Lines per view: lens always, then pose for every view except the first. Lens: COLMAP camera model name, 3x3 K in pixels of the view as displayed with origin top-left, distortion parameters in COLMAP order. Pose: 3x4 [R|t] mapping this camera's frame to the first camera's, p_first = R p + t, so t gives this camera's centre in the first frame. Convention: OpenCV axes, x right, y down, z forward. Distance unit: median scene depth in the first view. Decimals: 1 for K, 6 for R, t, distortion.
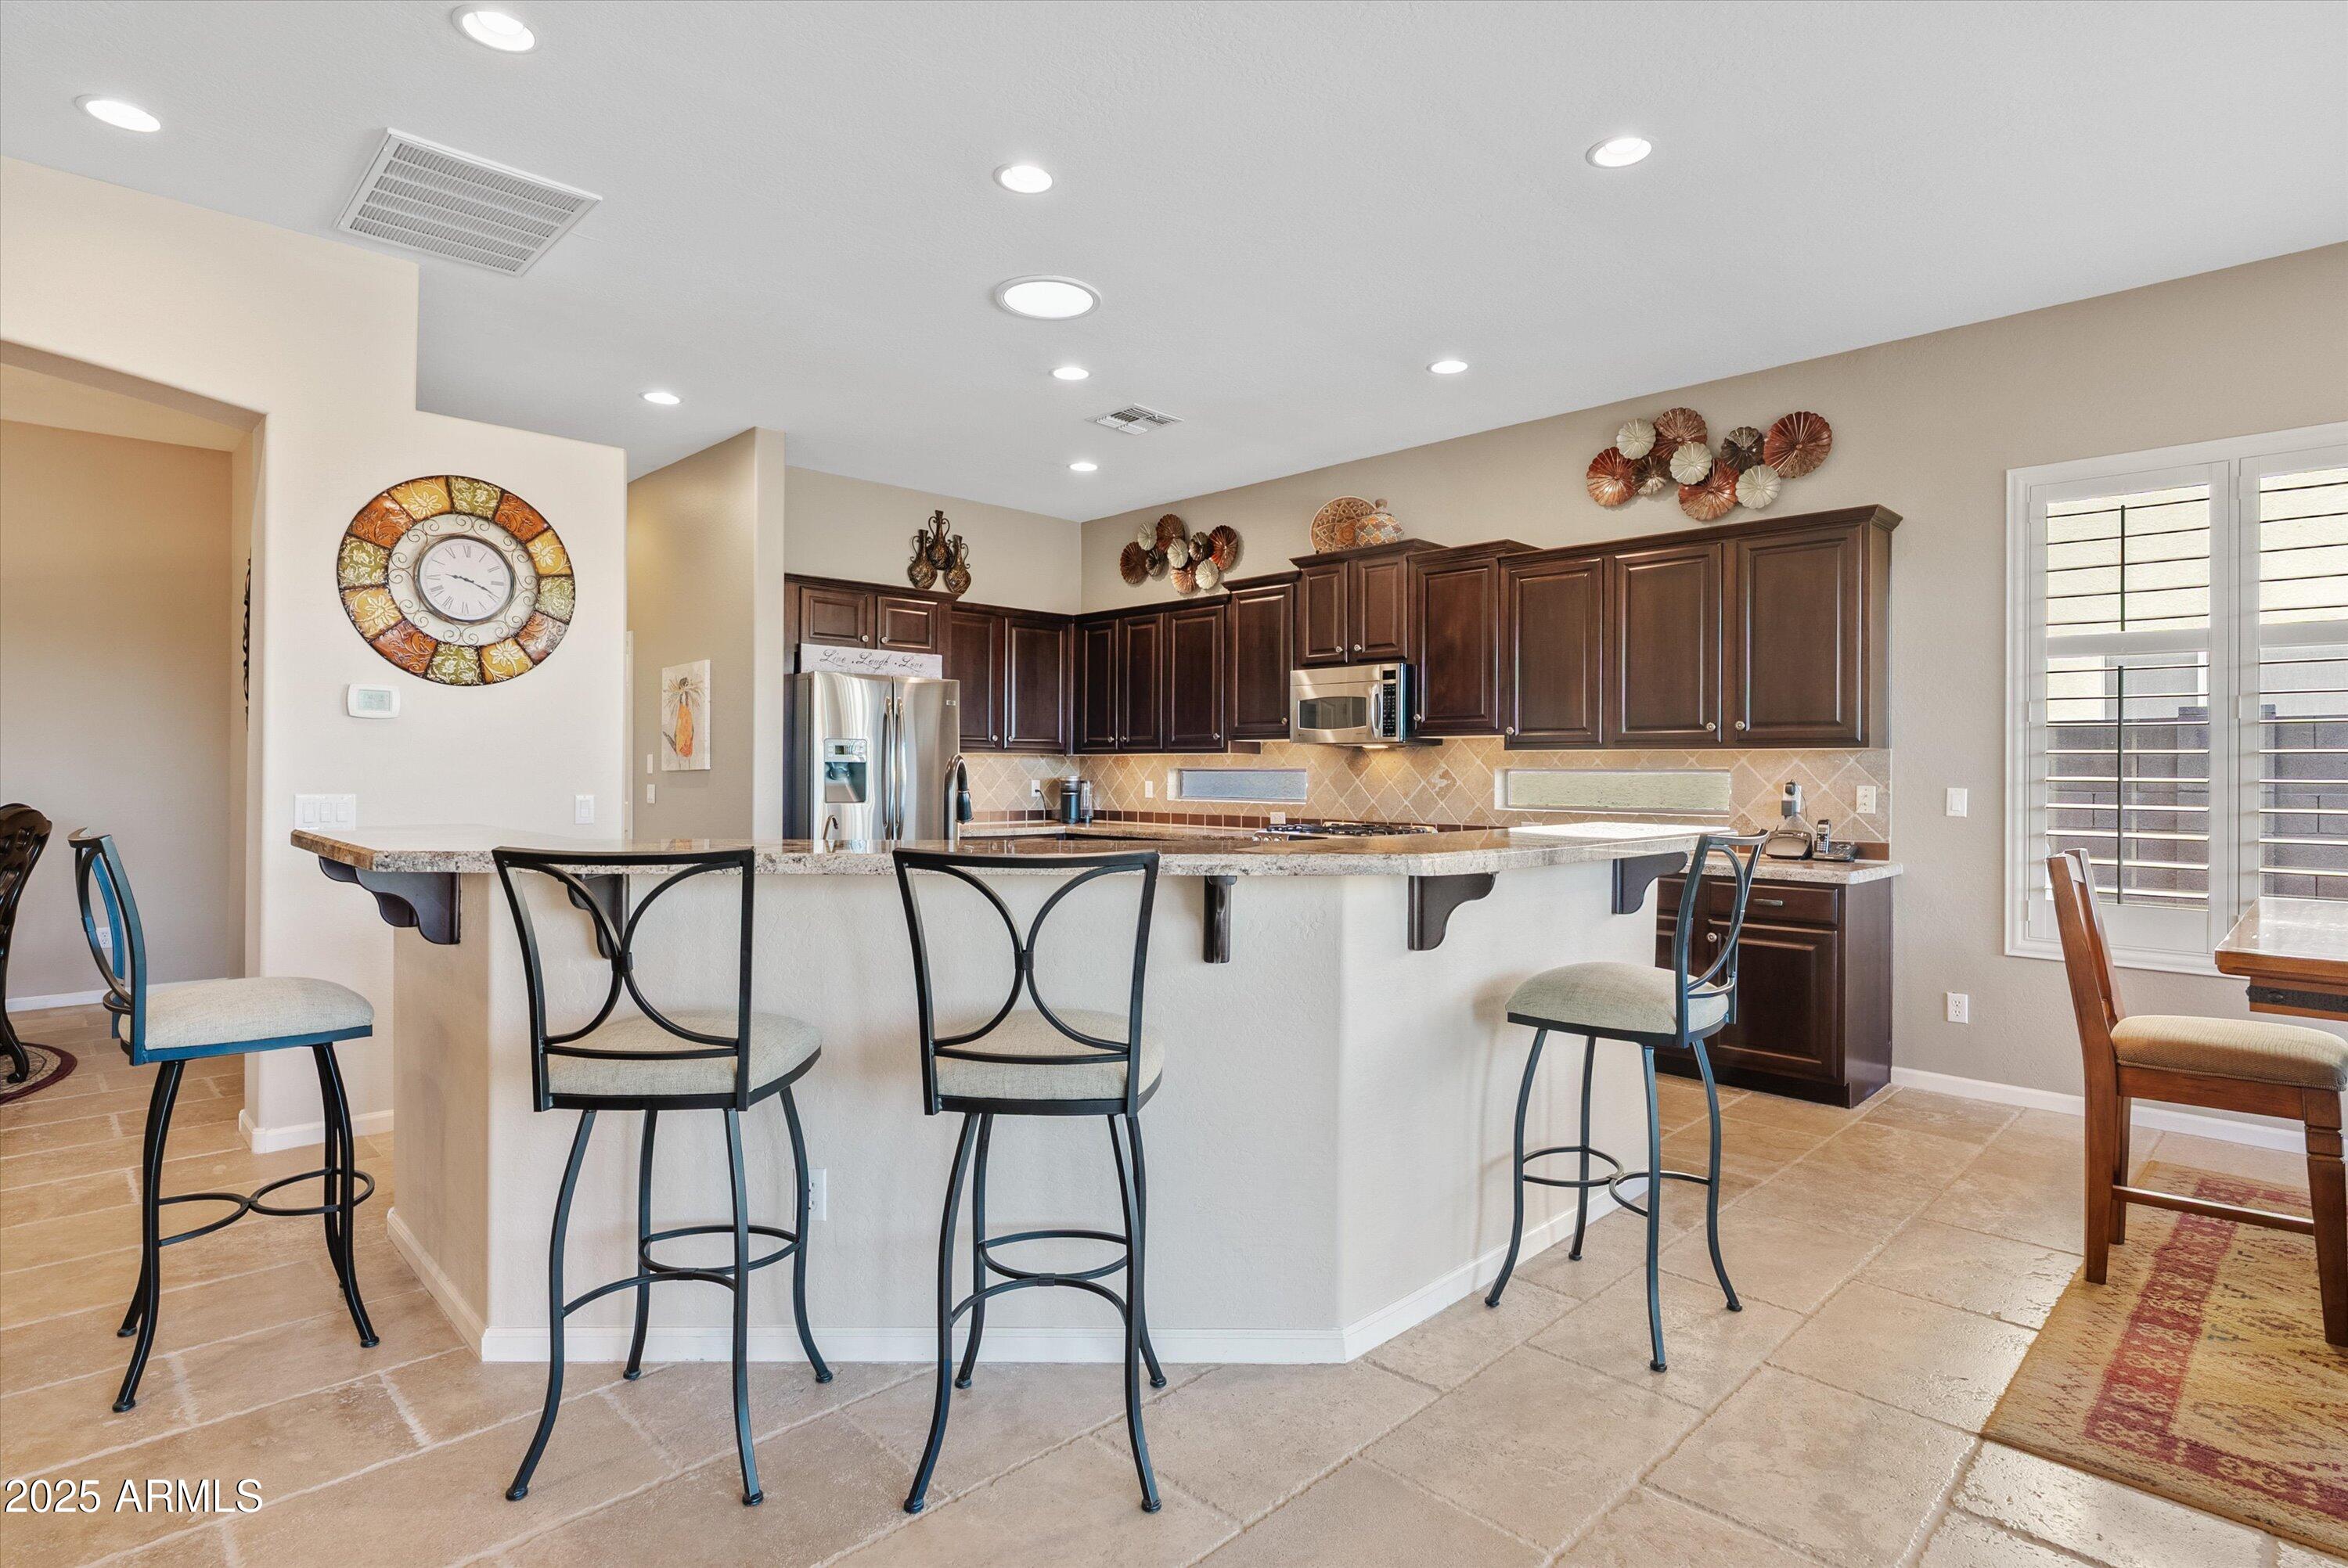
lens RADIAL K [[1185.2, 0, 1164.5], [0, 1185.2, 775.4], [0, 0, 1]] dist [0.000611, 0.000071]
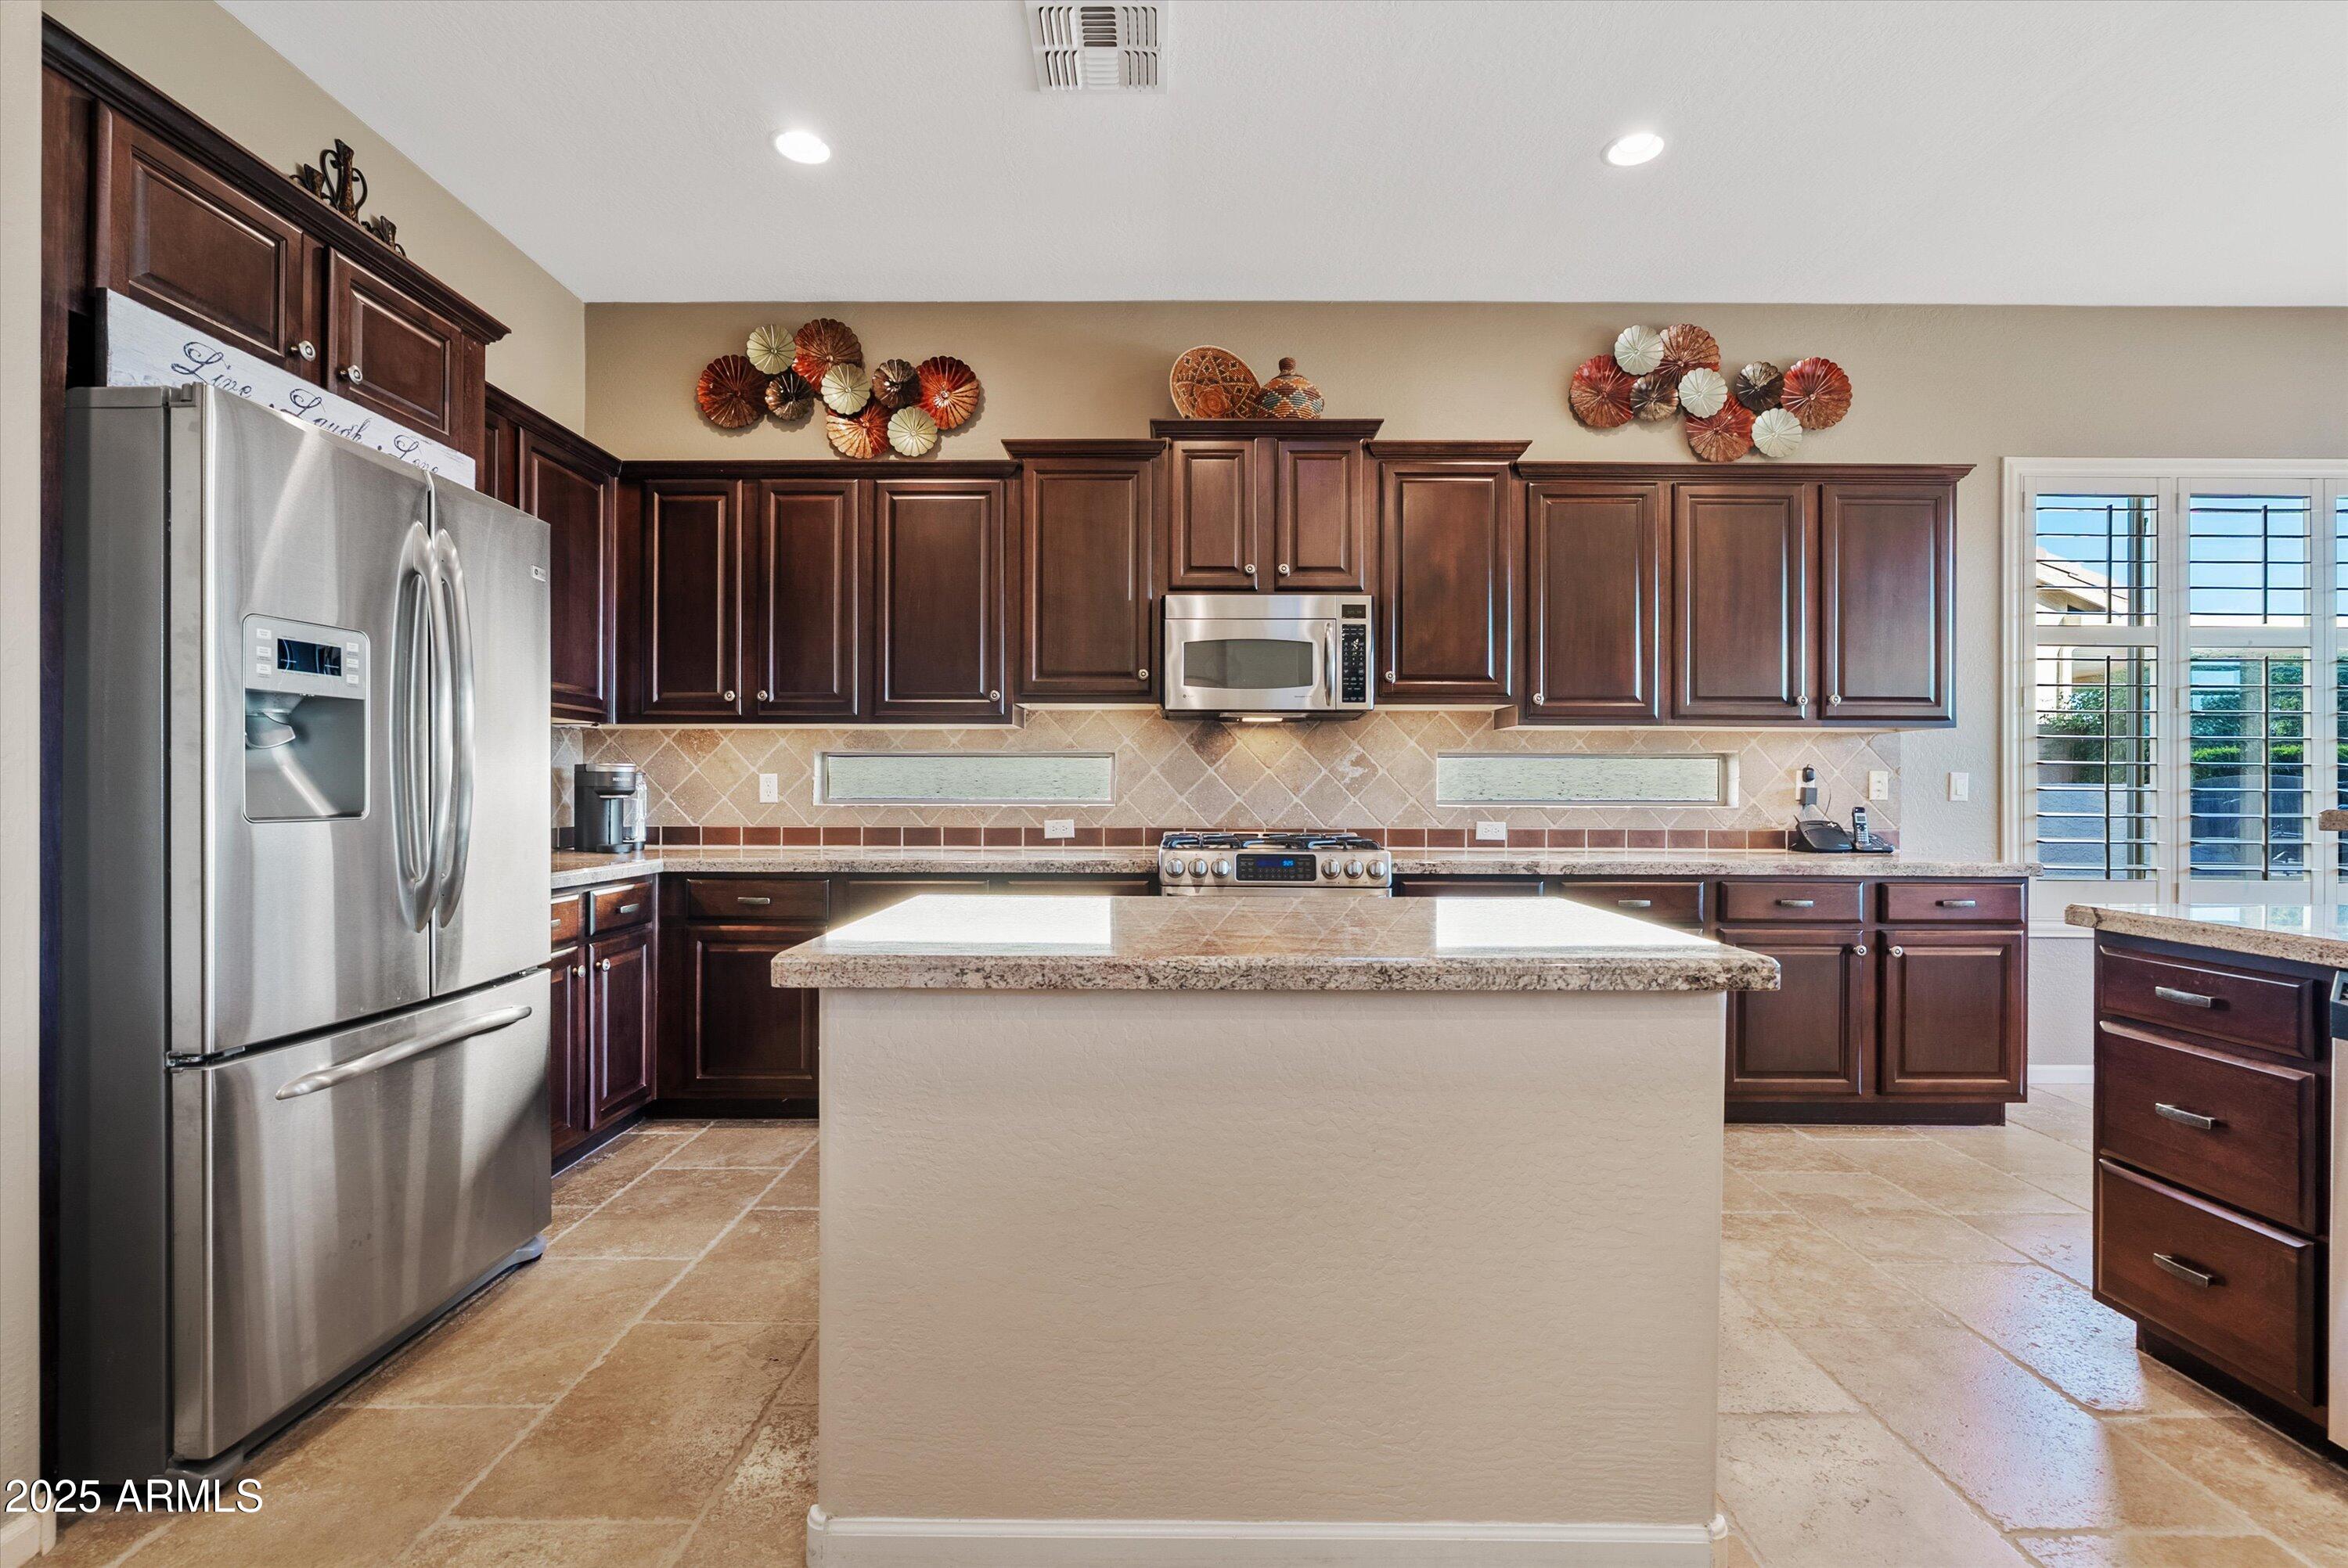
lens RADIAL K [[1065.8, 0, 1177.5], [0, 1065.8, 793.7], [0, 0, 1]] dist [-0.009375, -0.000485]
pose [[0.700581, -0.006878, 0.713540, -0.307094], [0.003216, 0.999974, 0.006481, 0.015148], [-0.713566, -0.002246, 0.700585, 0.620844]]
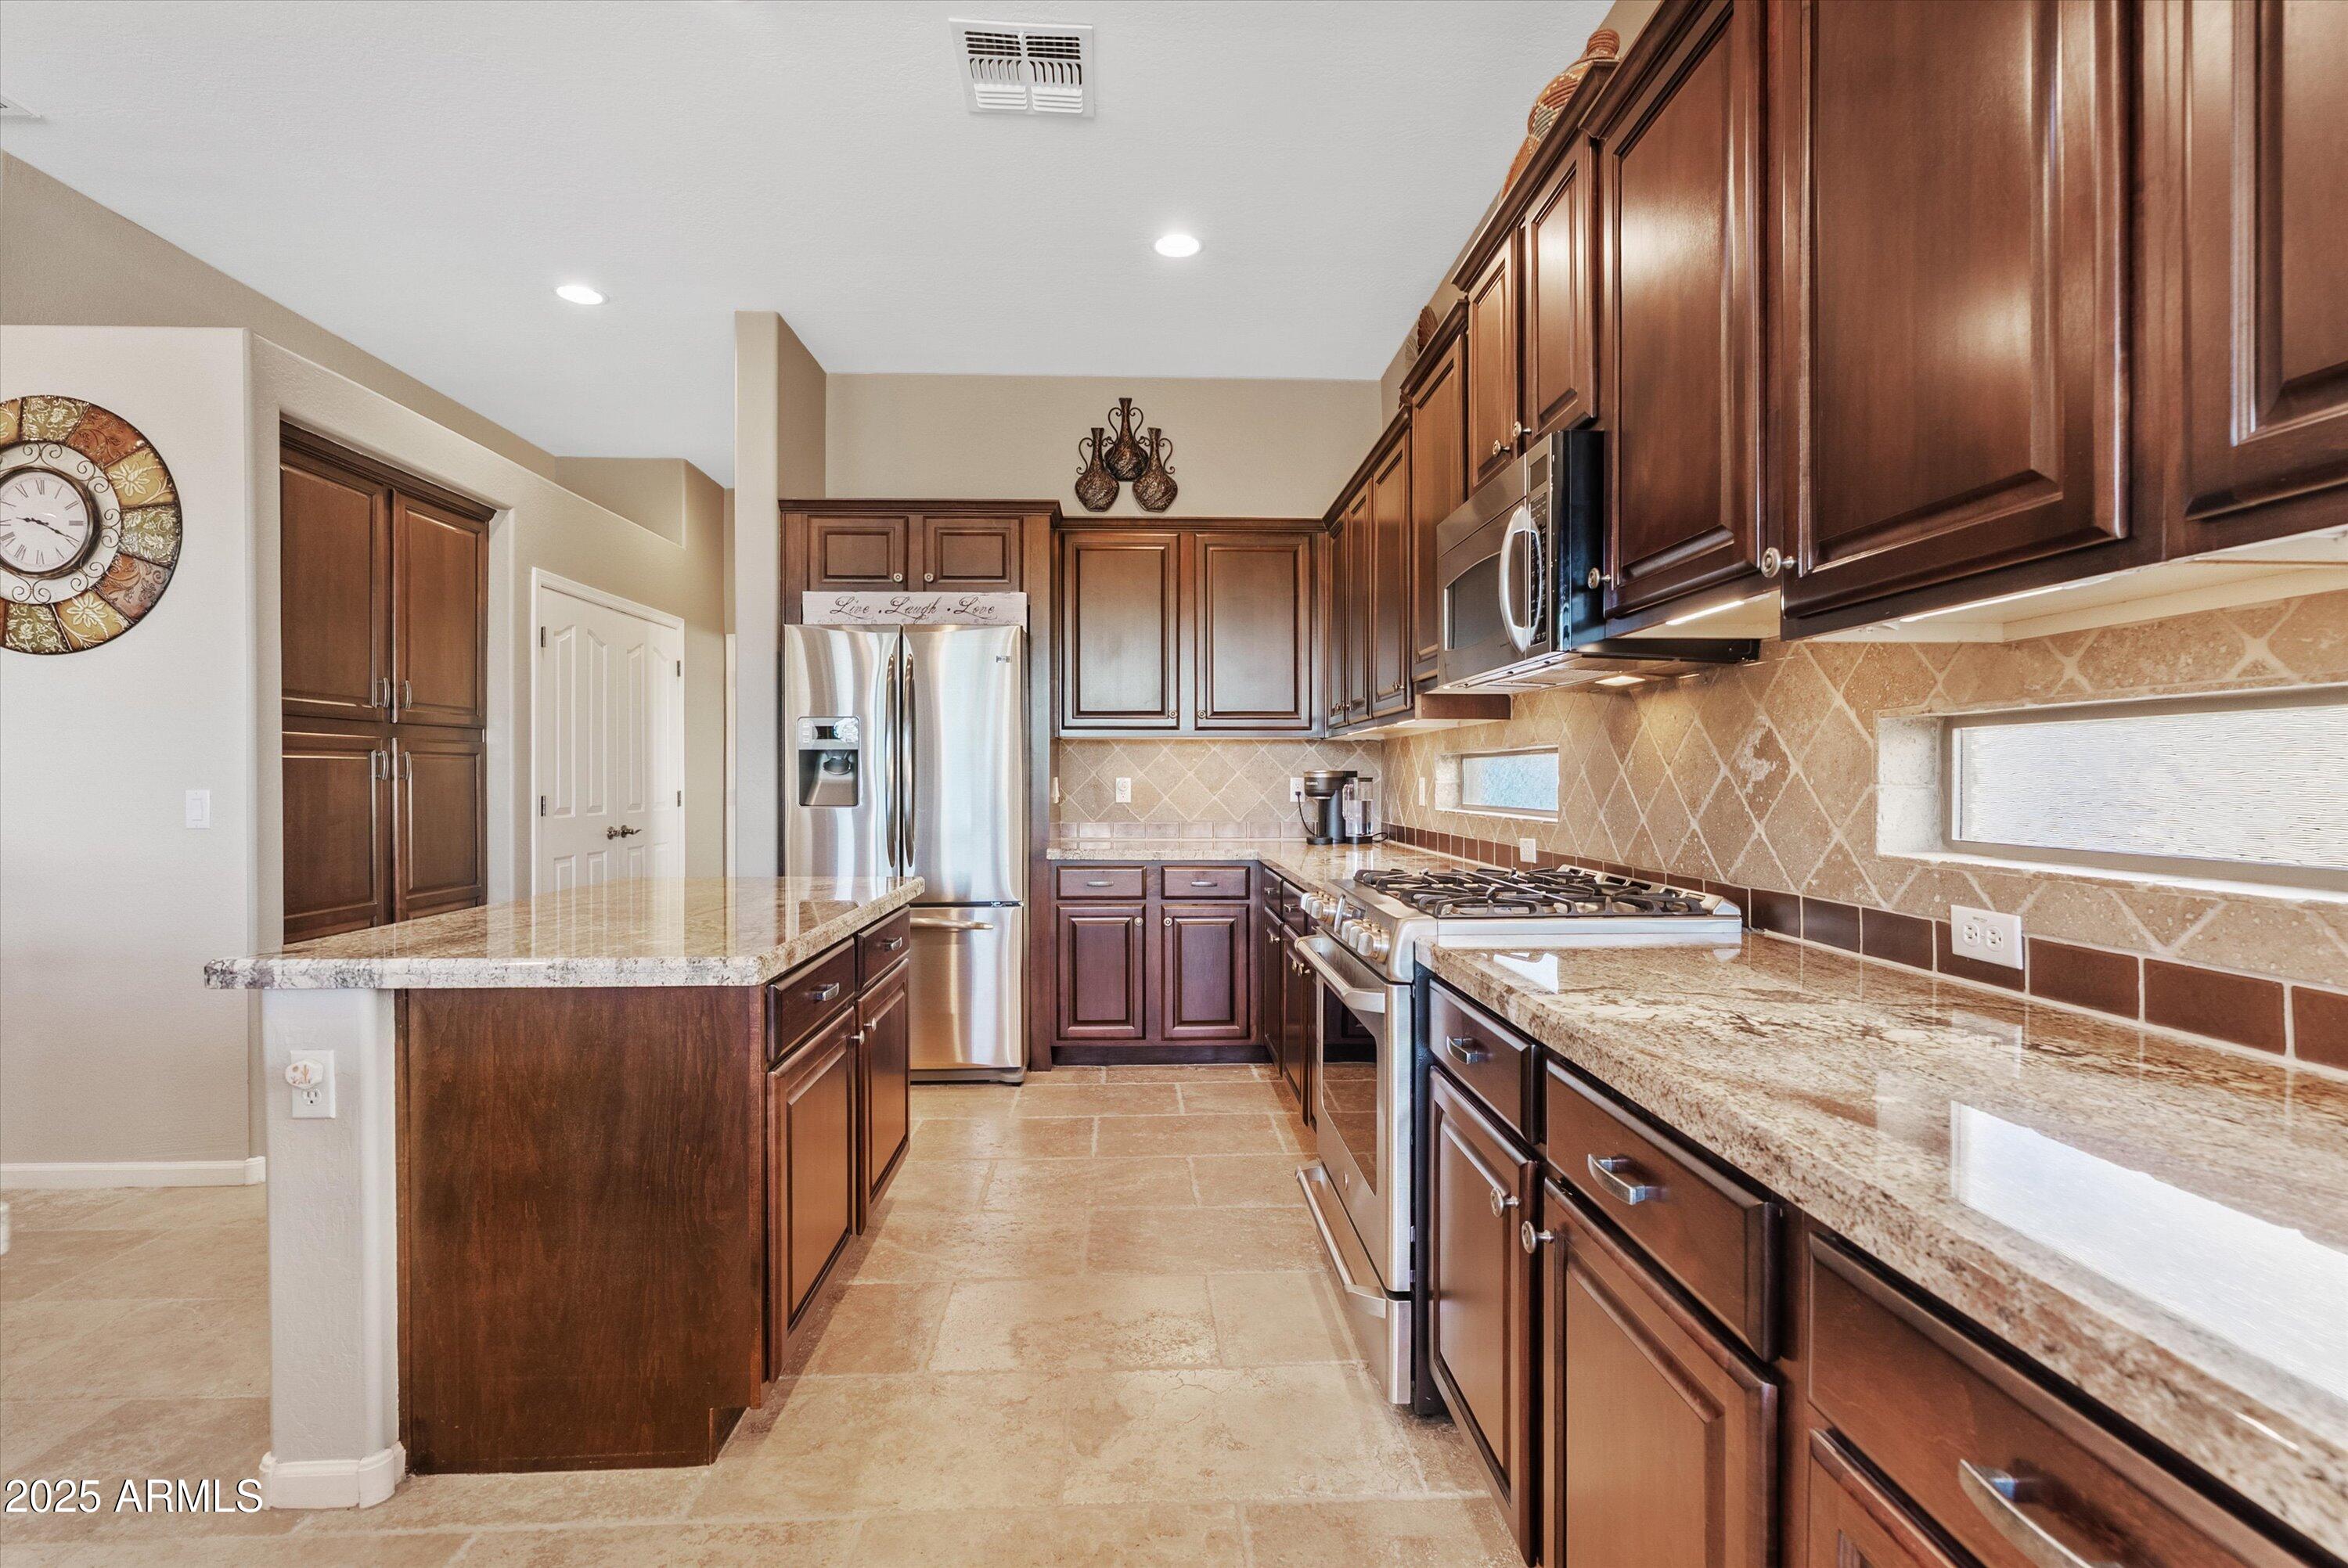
lens RADIAL K [[1065.8, 0, 1177.5], [0, 1065.8, 793.7], [0, 0, 1]] dist [-0.009375, -0.000485]
pose [[0.745651, 0.003870, -0.666326, 0.313284], [0.002278, 0.999962, 0.008356, 0.010330], [0.666333, -0.007749, 0.745614, 0.659029]]
